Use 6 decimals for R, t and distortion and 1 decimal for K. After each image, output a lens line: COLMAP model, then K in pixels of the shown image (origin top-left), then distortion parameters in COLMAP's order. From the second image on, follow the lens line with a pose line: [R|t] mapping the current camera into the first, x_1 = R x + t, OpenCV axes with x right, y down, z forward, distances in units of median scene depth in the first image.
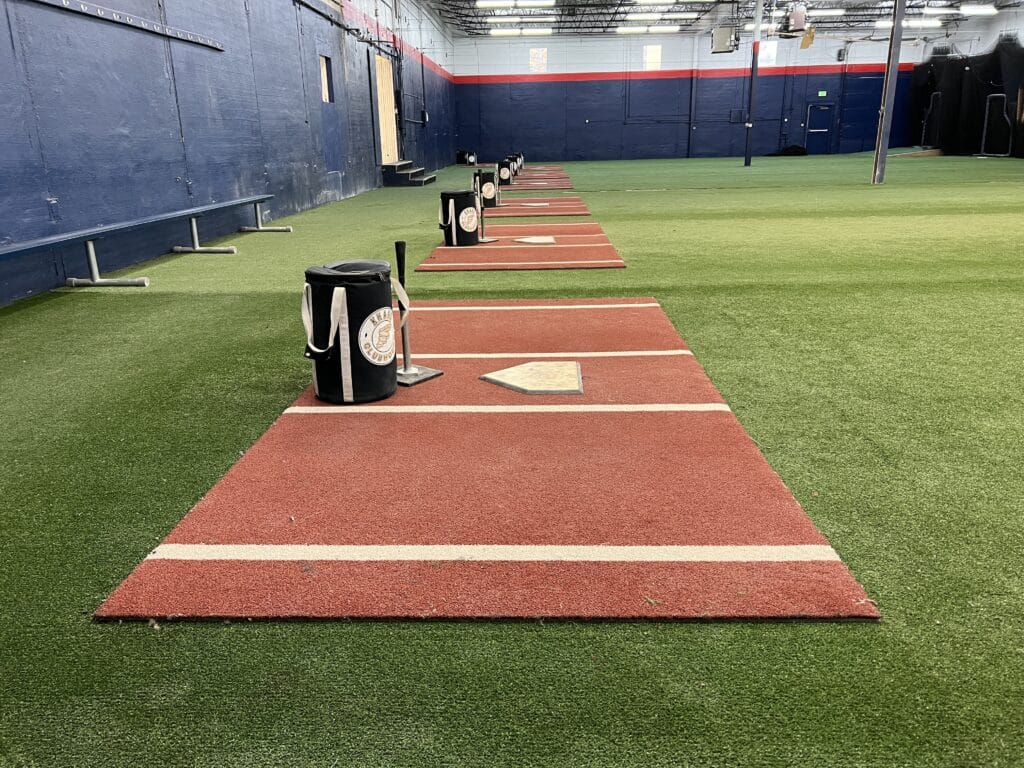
lens RADIAL K [[778.4, 0, 512.0], [0, 778.4, 384.0], [0, 0, 1]] dist [0.004036, 0.000754]
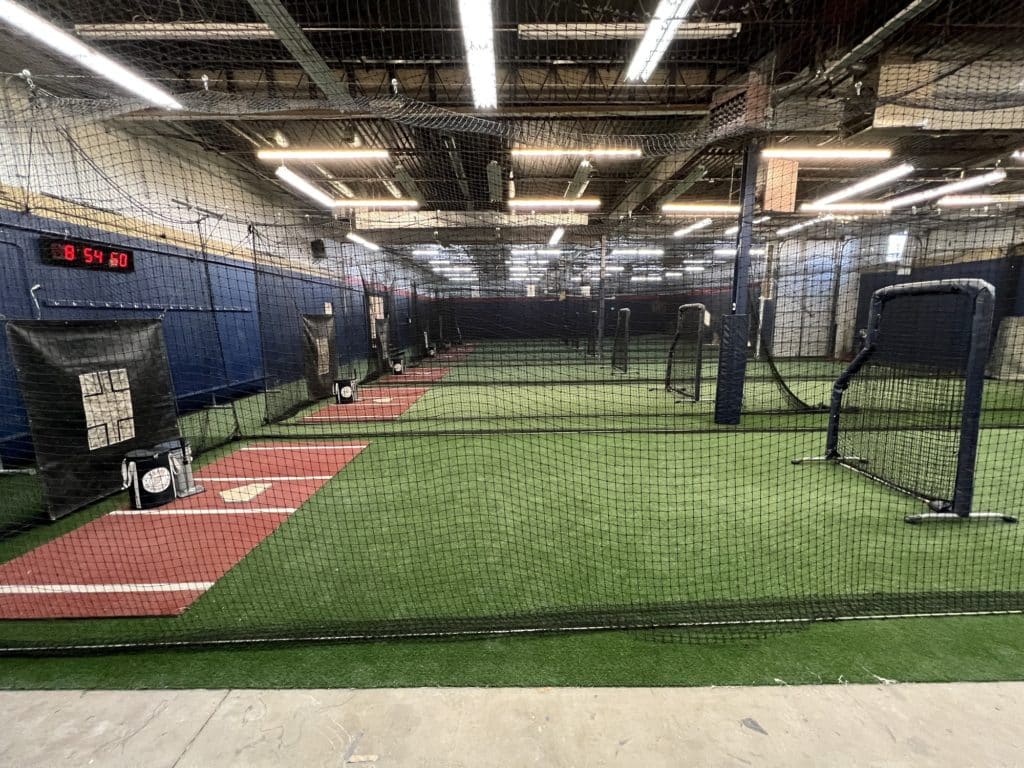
lens RADIAL K [[405.3, 0, 512.0], [0, 405.3, 384.0], [0, 0, 1]] dist [-0.001217, -0.000155]
pose [[0.998248, 0.002433, 0.059120, 0.793789], [0.006483, 0.988641, -0.150155, -0.149596], [-0.058813, 0.150275, 0.986893, -0.314301]]
